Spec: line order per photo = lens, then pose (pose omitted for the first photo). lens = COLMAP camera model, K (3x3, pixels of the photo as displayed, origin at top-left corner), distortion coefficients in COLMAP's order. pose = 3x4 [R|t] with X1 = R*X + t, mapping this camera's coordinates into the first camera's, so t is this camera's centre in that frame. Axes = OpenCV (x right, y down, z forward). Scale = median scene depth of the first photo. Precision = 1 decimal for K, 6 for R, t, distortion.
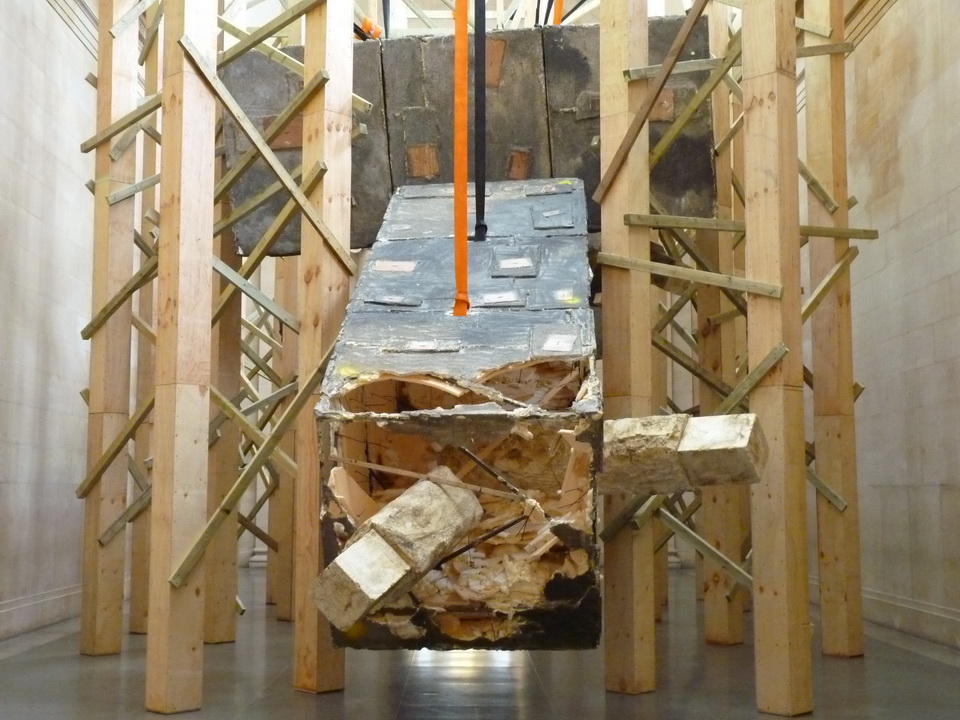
lens RADIAL K [[1332.1, 0, 480.0], [0, 1332.1, 360.0], [0, 0, 1]] dist [0.014204, 0.121540]
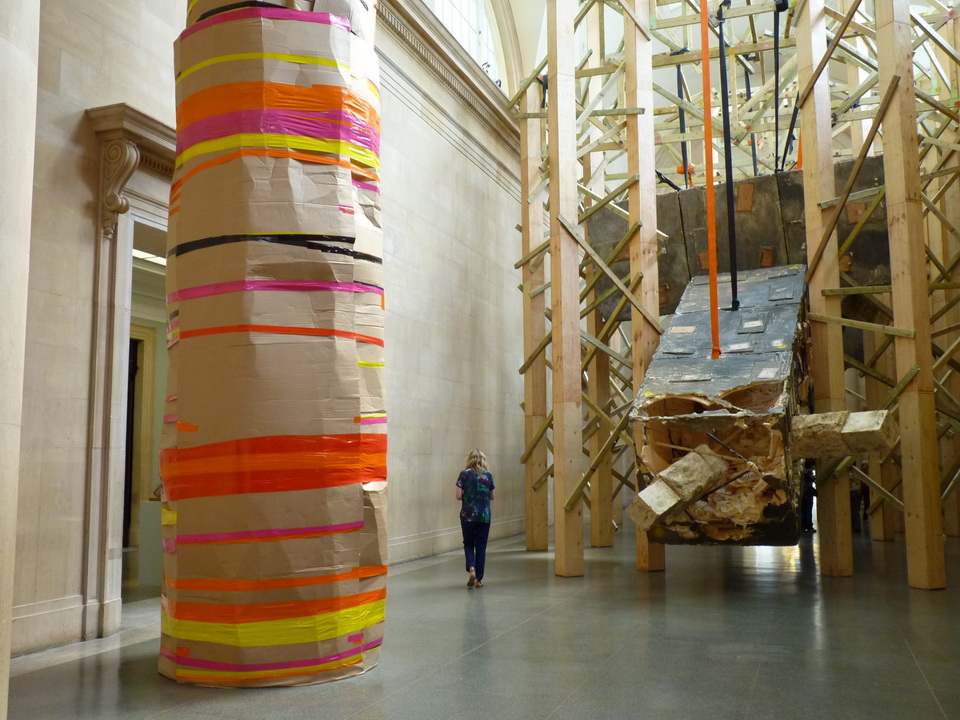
lens RADIAL K [[922.9, 0, 480.0], [0, 922.9, 360.0], [0, 0, 1]] dist [-0.014766, 0.001913]
pose [[0.938496, -0.048714, -0.341836, 0.106135], [0.046308, 0.998812, -0.015202, -0.026169], [0.342170, -0.001563, 0.939637, -0.250711]]
